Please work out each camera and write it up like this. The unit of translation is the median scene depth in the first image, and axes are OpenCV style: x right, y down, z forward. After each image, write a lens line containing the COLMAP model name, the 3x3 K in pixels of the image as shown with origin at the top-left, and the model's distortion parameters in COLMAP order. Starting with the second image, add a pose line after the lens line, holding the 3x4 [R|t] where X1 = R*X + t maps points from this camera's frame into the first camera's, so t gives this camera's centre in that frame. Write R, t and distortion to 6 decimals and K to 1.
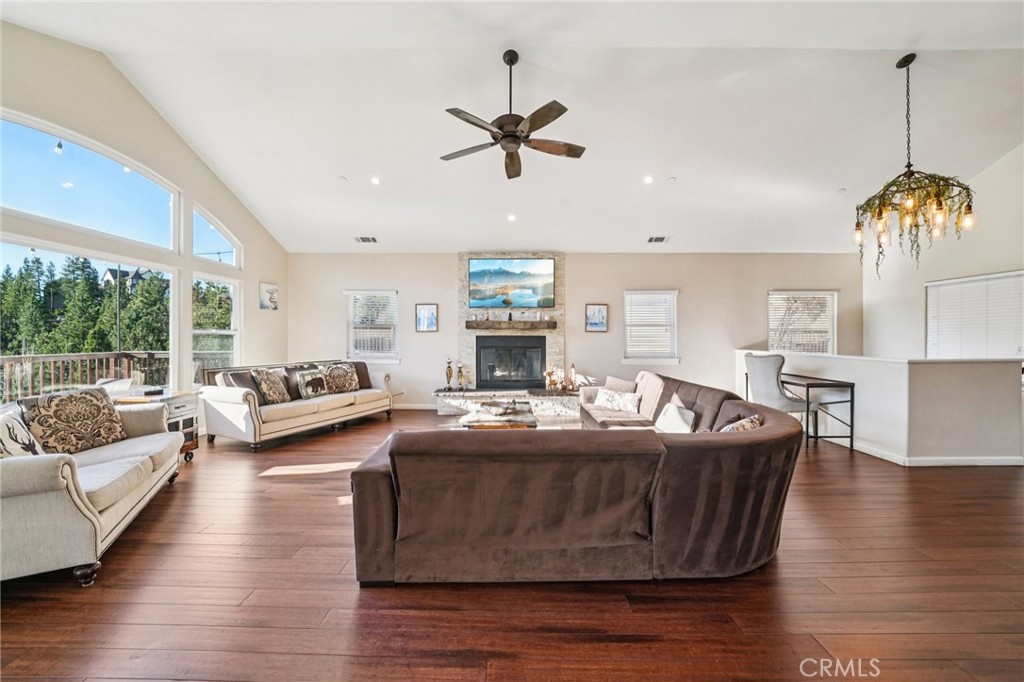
lens RADIAL K [[382.5, 0, 512.2], [0, 382.5, 339.0], [0, 0, 1]] dist [-0.010401, 0.000075]
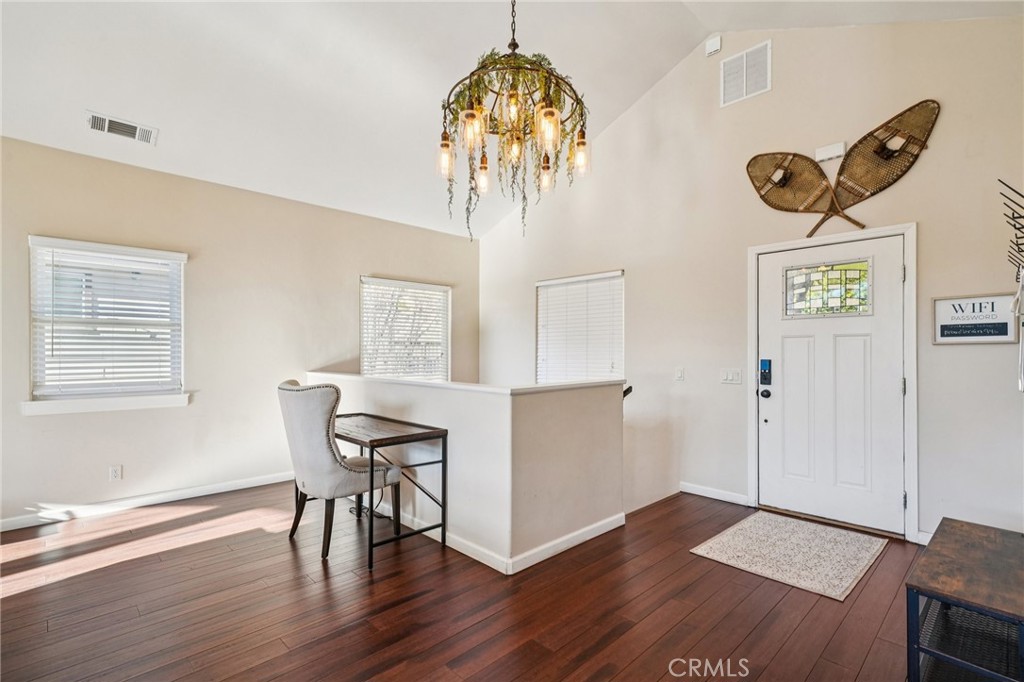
lens RADIAL K [[479.7, 0, 511.1], [0, 479.7, 354.8], [0, 0, 1]] dist [0.015762, -0.000083]
pose [[0.716672, -0.002219, 0.697406, 0.320374], [0.000096, 0.999995, 0.003083, 0.000593], [-0.697410, -0.002142, 0.716669, 0.284024]]
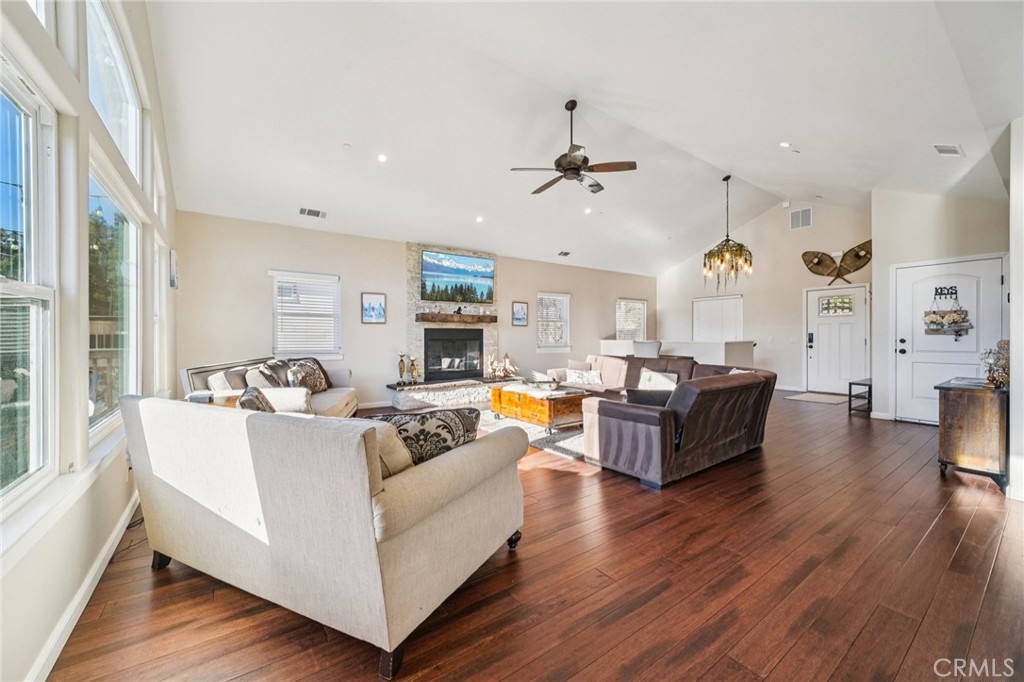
lens RADIAL K [[401.4, 0, 512.0], [0, 401.4, 341.0], [0, 0, 1]] dist [-0.001059, -0.000014]
pose [[0.805281, -0.010403, 0.592802, -0.566834], [0.005474, 0.999934, 0.010111, 0.016251], [-0.592868, -0.004897, 0.805285, 0.025248]]
